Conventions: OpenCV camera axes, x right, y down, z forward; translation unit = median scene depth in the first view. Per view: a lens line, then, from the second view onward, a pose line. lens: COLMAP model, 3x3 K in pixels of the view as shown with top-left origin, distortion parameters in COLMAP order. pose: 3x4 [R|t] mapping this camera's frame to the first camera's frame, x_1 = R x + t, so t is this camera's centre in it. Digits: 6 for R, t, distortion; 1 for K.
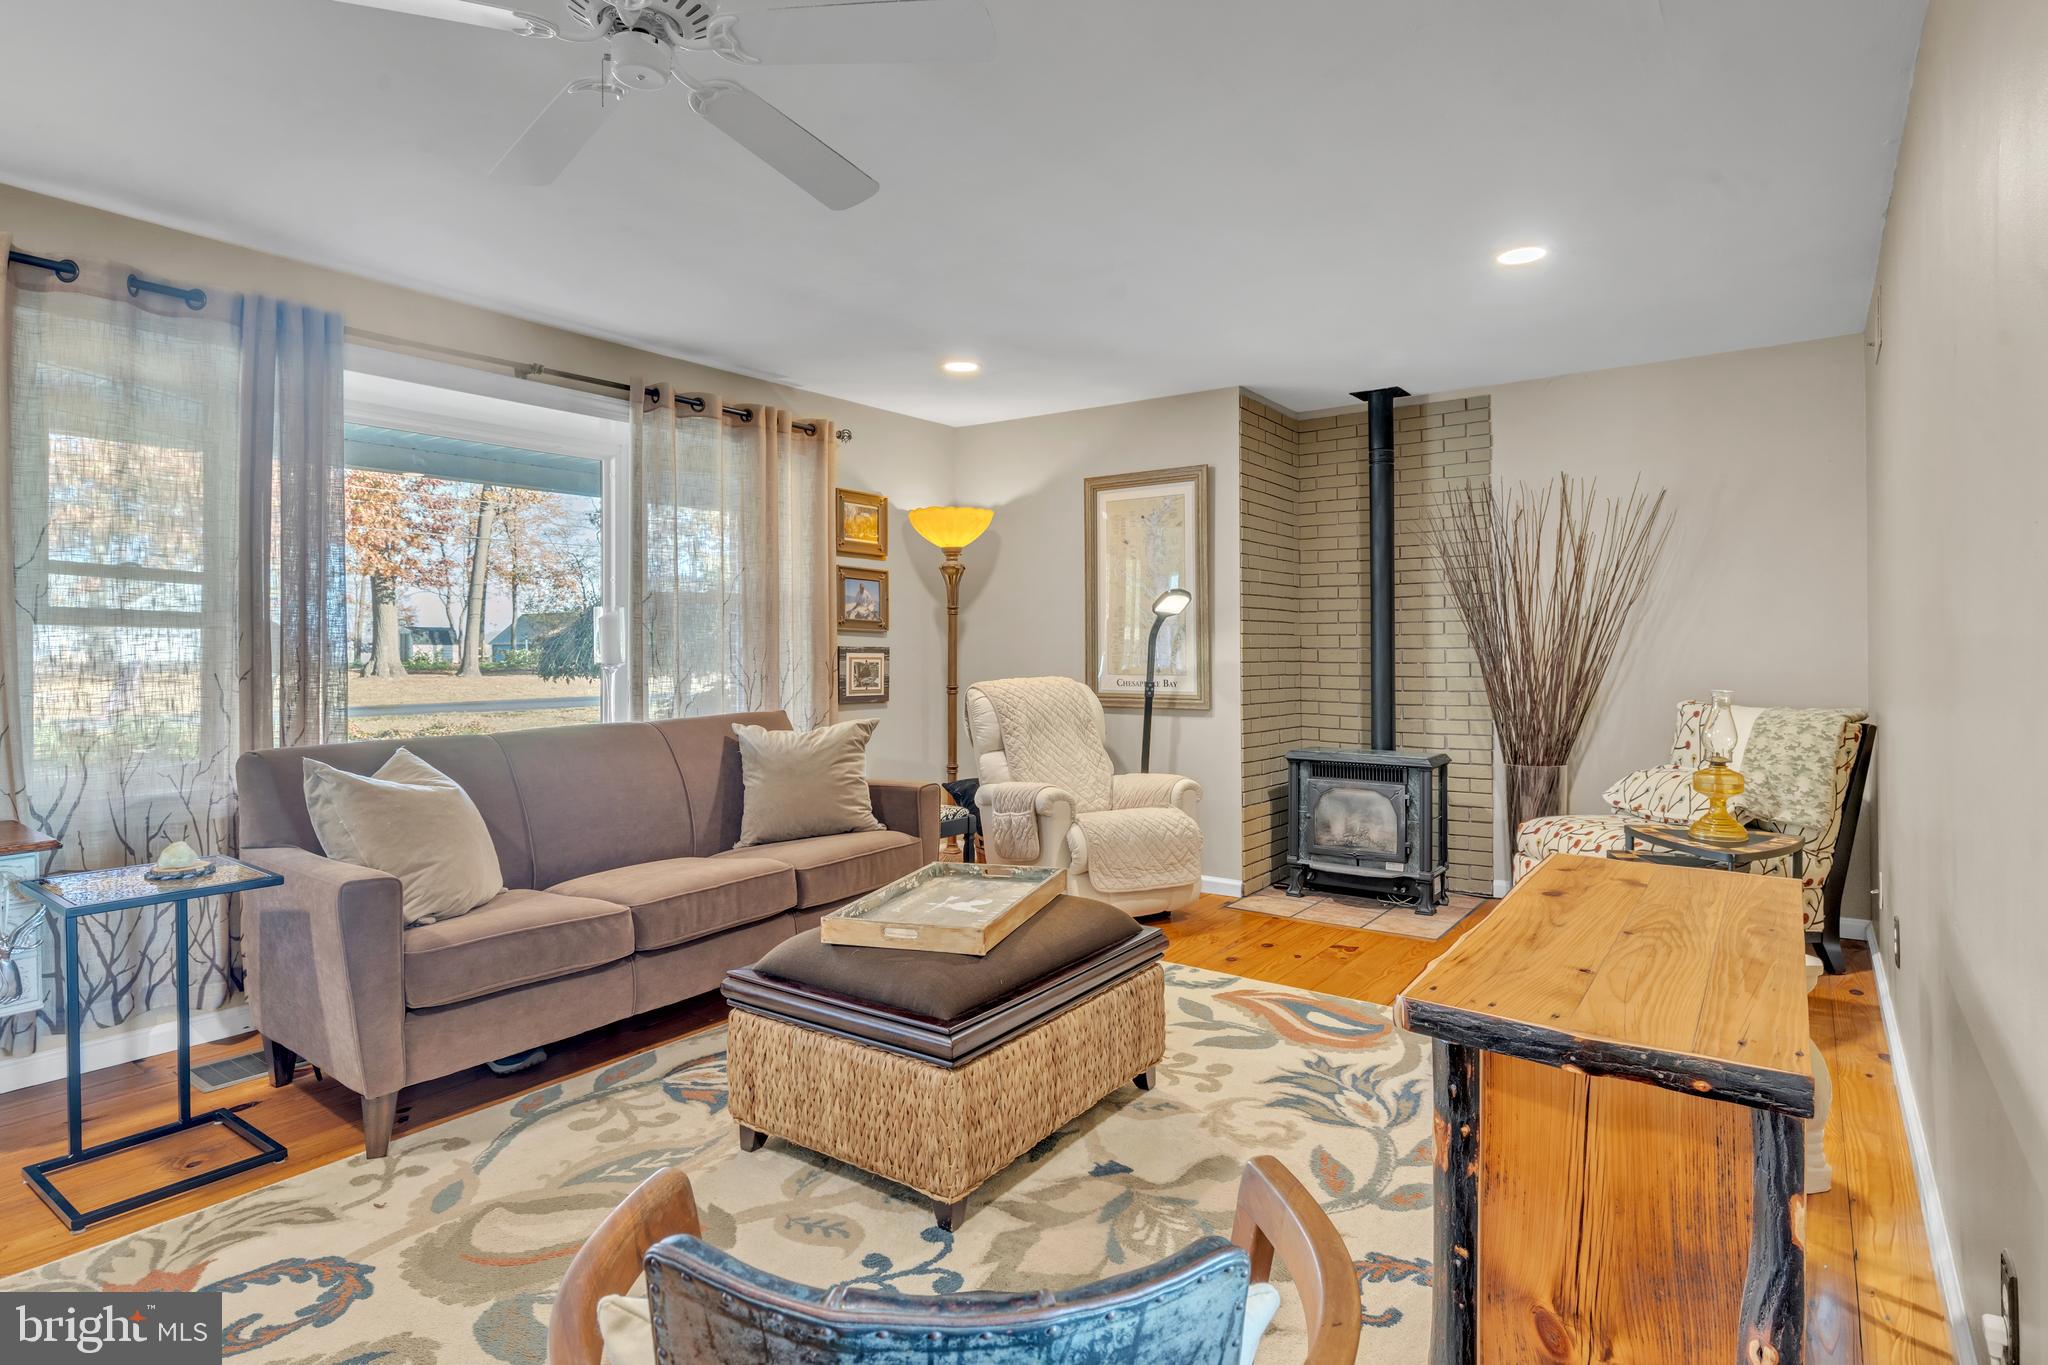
lens RADIAL K [[1056.1, 0, 1028.6], [0, 1056.1, 672.1], [0, 0, 1]] dist [-0.003242, -0.000390]
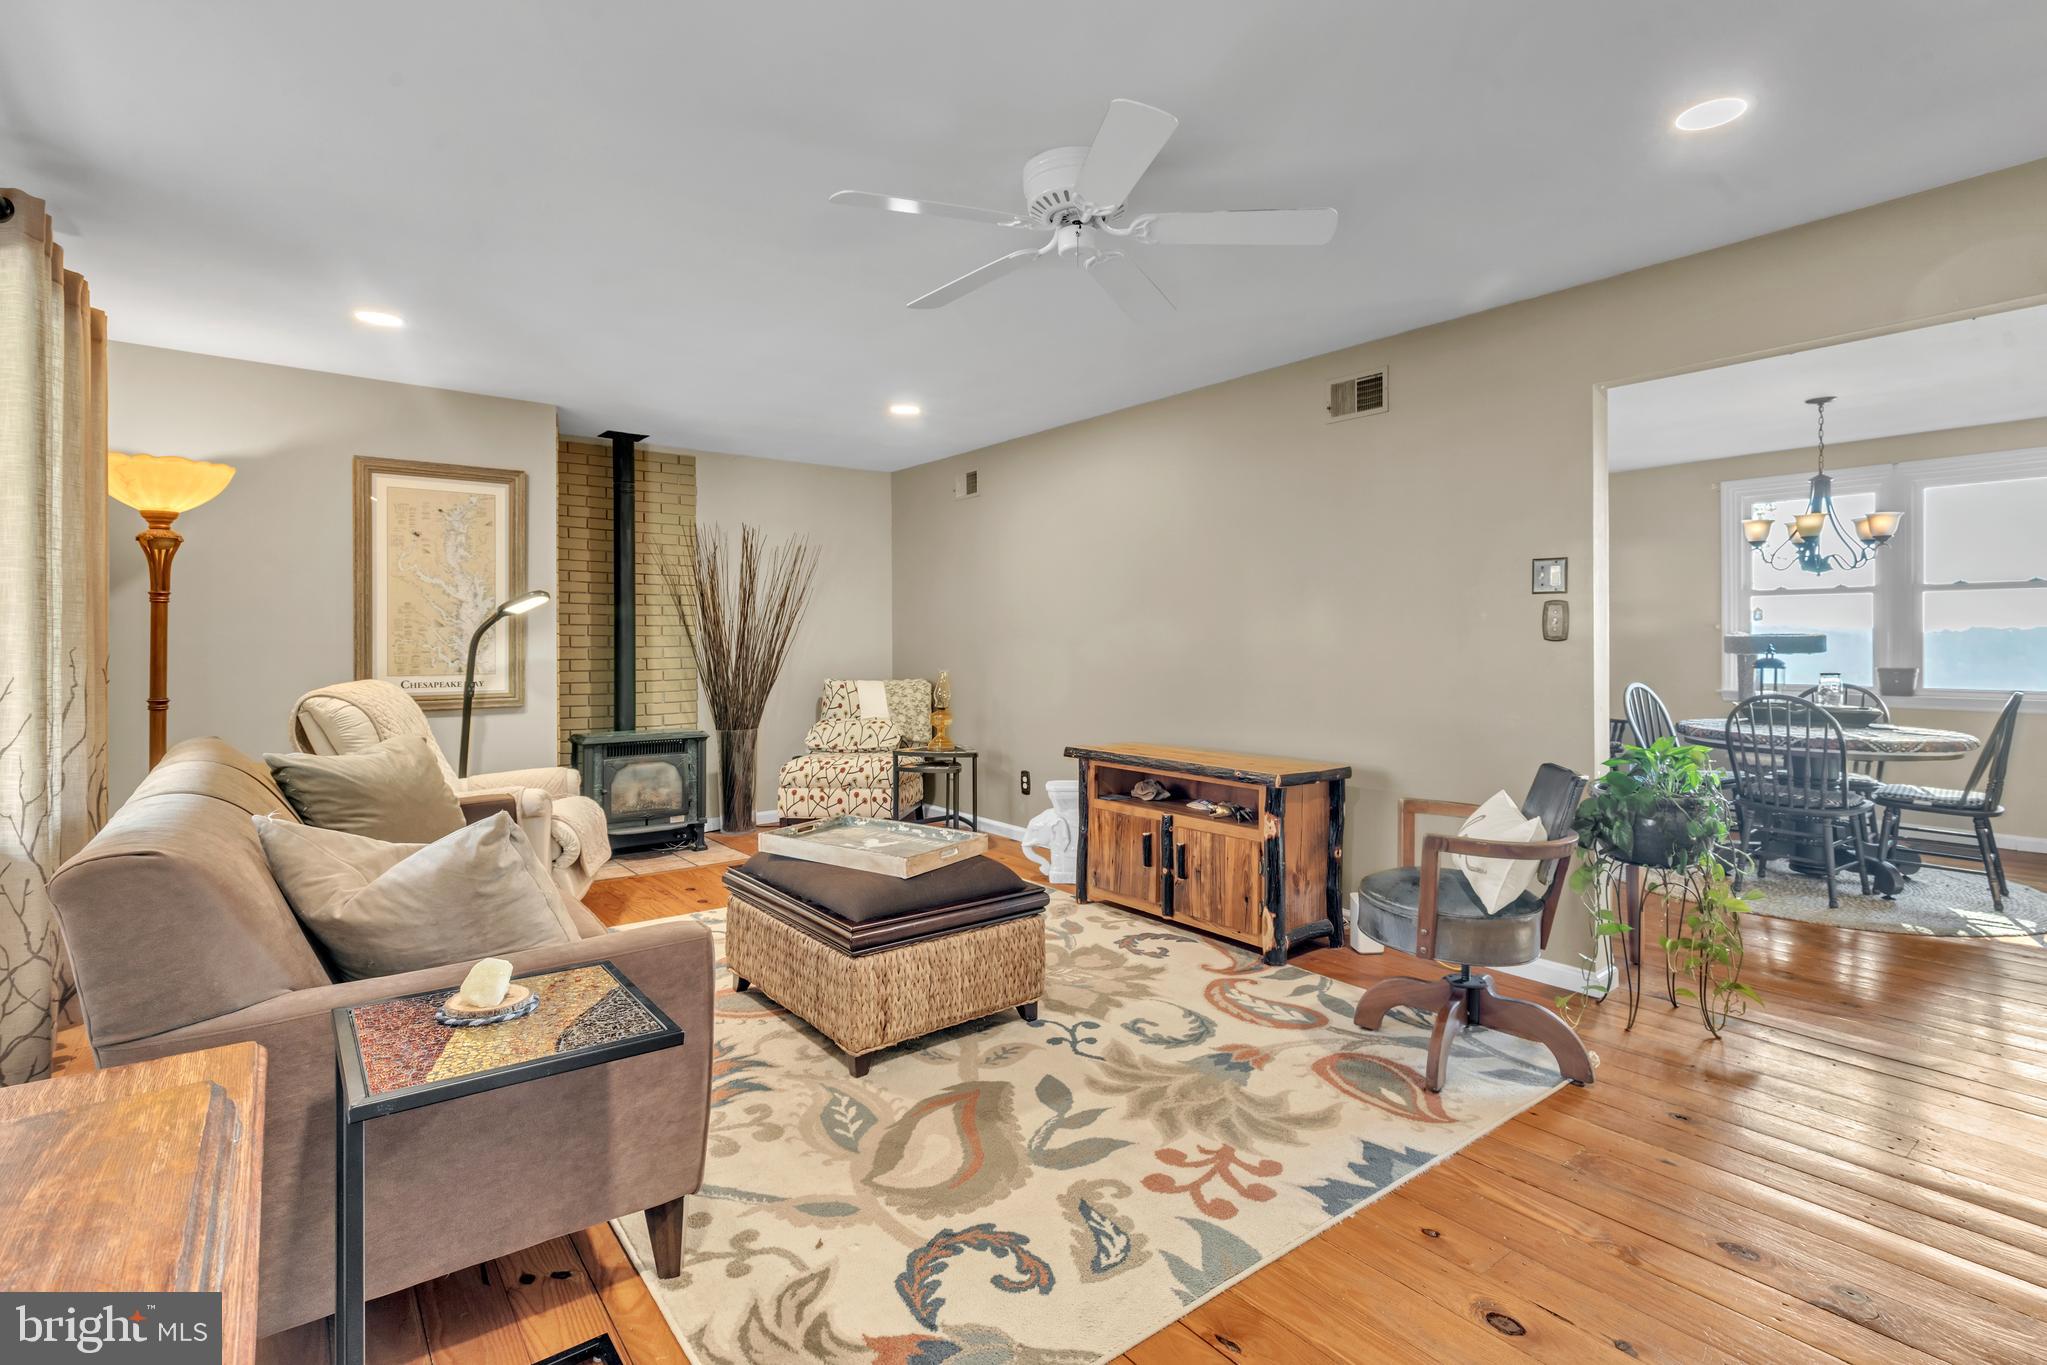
lens RADIAL K [[960.2, 0, 1023.7], [0, 960.2, 670.2], [0, 0, 1]] dist [0.008278, 0.000165]
pose [[0.290435, -0.026247, 0.956535, -0.752056], [0.023409, 0.999519, 0.020319, -0.009584], [-0.956608, 0.016490, 0.290910, 0.311952]]
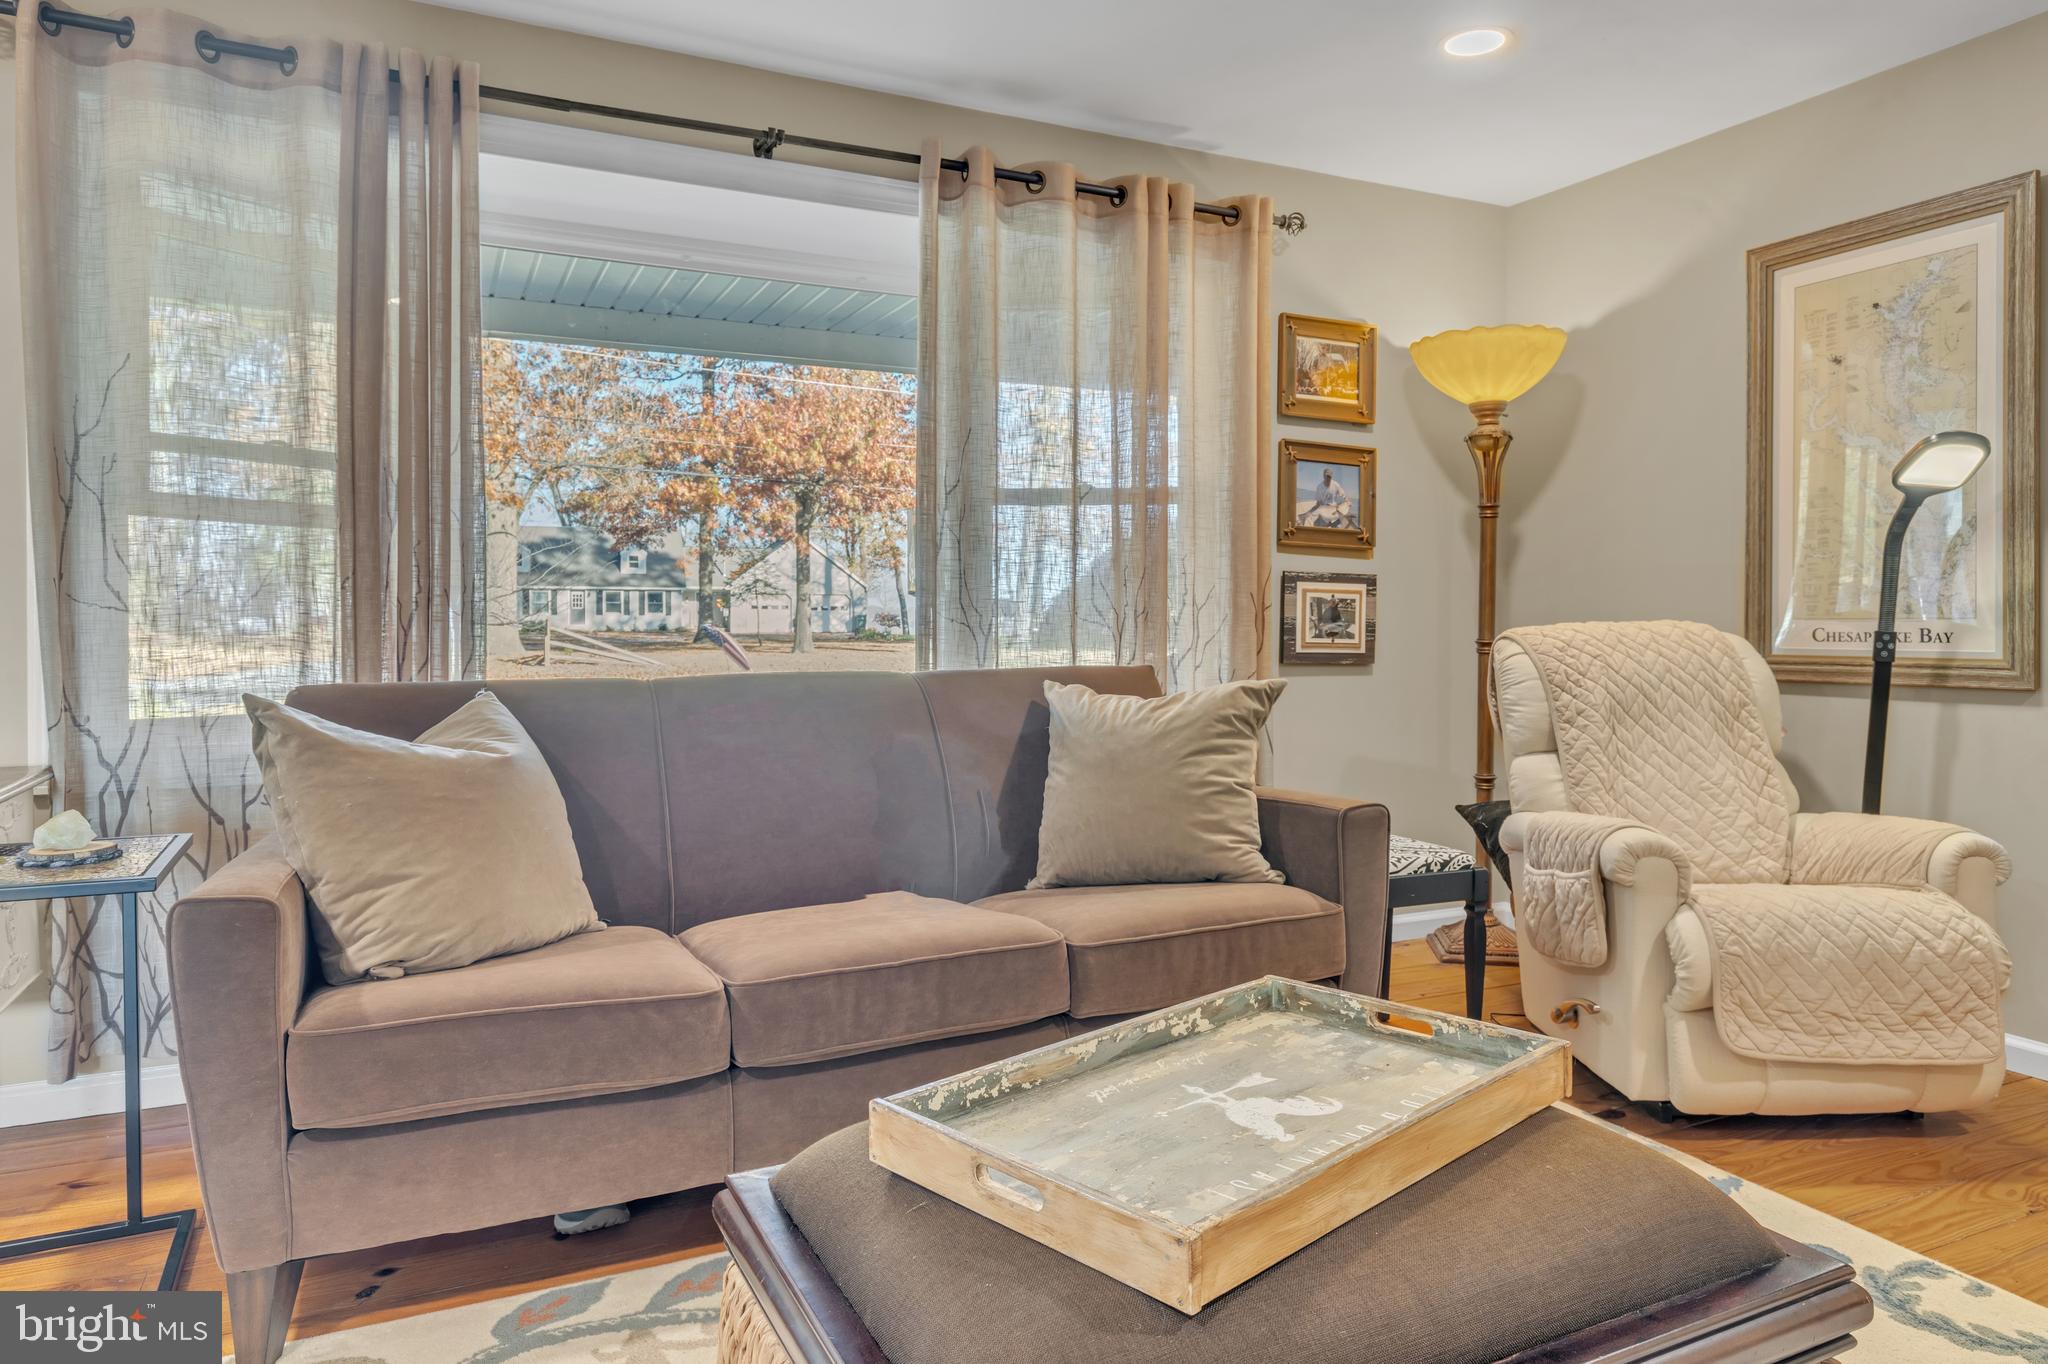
lens RADIAL K [[1297.3, 0, 1021.8], [0, 1297.3, 649.9], [0, 0, 1]] dist [0.004766, -0.002624]
pose [[0.880109, 0.015226, -0.474527, 0.059789], [-0.016350, 0.999865, 0.001758, 0.029784], [0.474489, 0.006211, 0.880239, 0.339200]]
